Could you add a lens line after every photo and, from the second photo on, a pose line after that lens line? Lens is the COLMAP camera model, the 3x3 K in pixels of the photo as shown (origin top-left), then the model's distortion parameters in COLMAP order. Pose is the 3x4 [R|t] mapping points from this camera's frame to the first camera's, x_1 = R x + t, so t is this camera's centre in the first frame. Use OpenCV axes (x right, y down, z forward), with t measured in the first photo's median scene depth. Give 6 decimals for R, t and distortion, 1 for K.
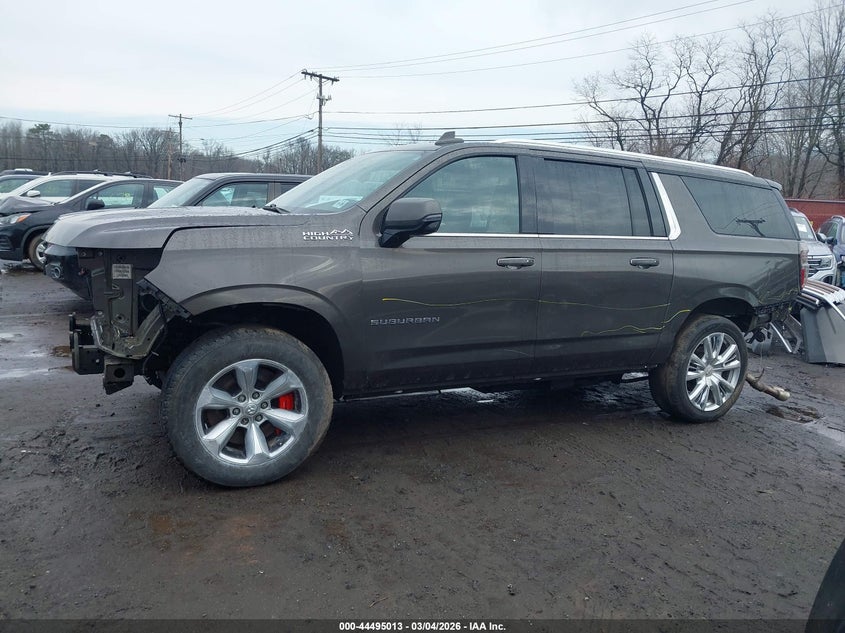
lens RADIAL K [[672.1, 0, 419.6], [0, 672.1, 323.2], [0, 0, 1]] dist [0.070364, -0.096097]
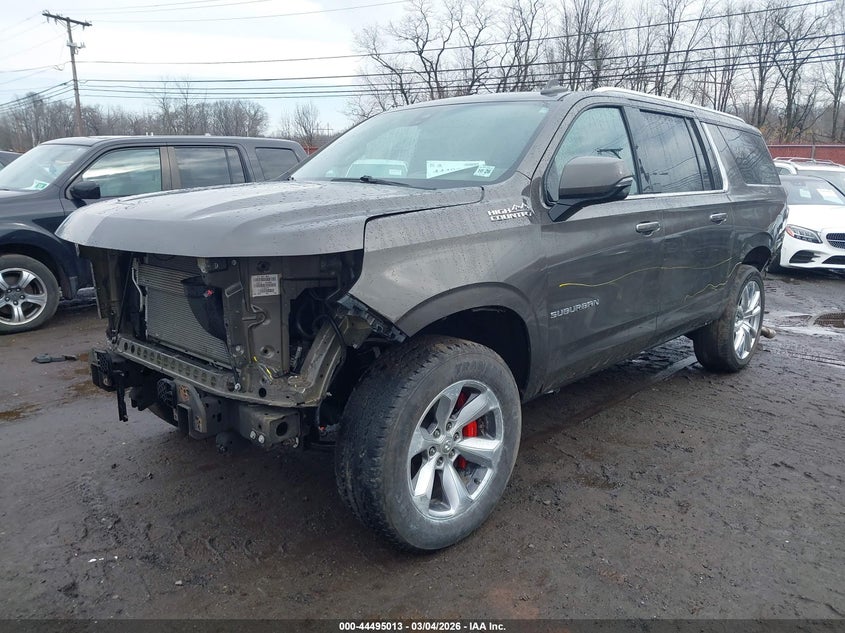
lens RADIAL K [[672.1, 0, 419.6], [0, 672.1, 323.2], [0, 0, 1]] dist [0.070364, -0.096097]
pose [[0.940303, -0.119605, 0.318628, -0.345778], [0.099502, 0.991920, 0.078702, -0.051418], [-0.325467, -0.042299, 0.944607, 0.193857]]
